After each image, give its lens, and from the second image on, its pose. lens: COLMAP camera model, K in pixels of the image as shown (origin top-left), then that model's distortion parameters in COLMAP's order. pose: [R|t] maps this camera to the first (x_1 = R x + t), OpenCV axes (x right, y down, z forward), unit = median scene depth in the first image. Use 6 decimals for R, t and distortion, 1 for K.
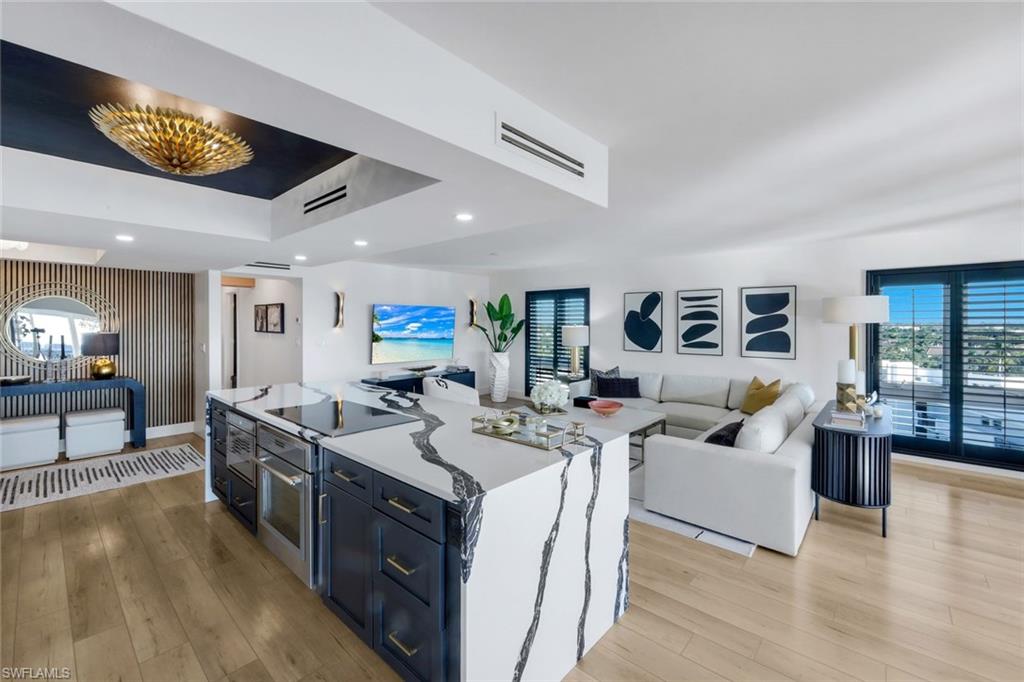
lens RADIAL K [[417.1, 0, 511.0], [0, 417.1, 329.3], [0, 0, 1]] dist [-0.000256, 0.000064]
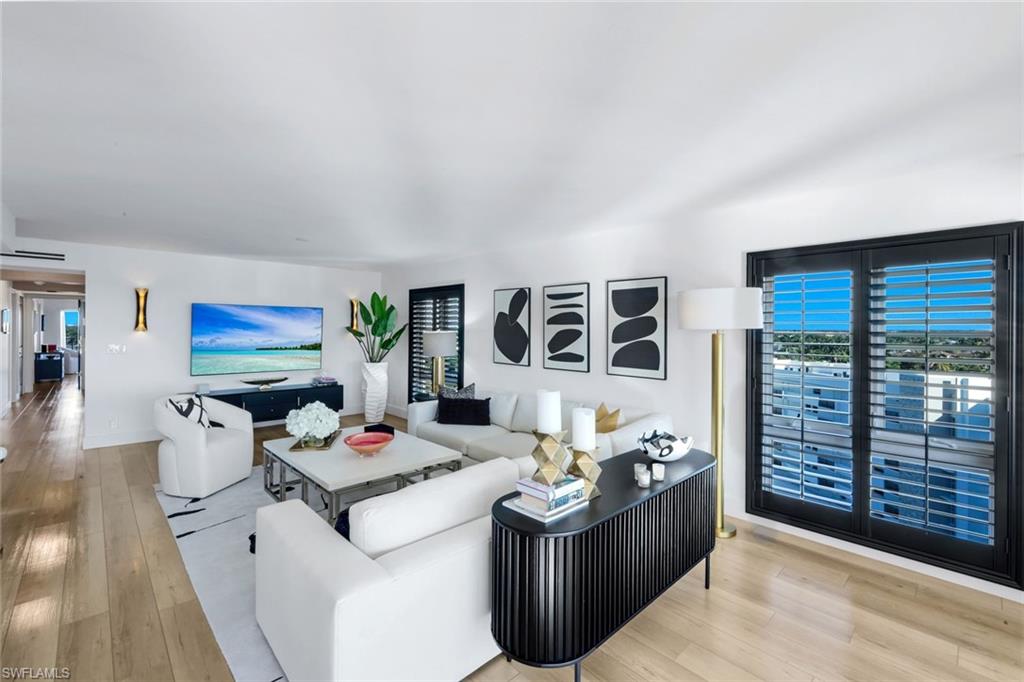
lens RADIAL K [[436.7, 0, 512.5], [0, 436.7, 330.7], [0, 0, 1]] dist [-0.003124, -0.000481]
pose [[0.996868, 0.007603, -0.078719, 0.417249], [-0.008544, 0.999896, -0.011630, -0.000802], [0.078622, 0.012266, 0.996829, 0.203830]]
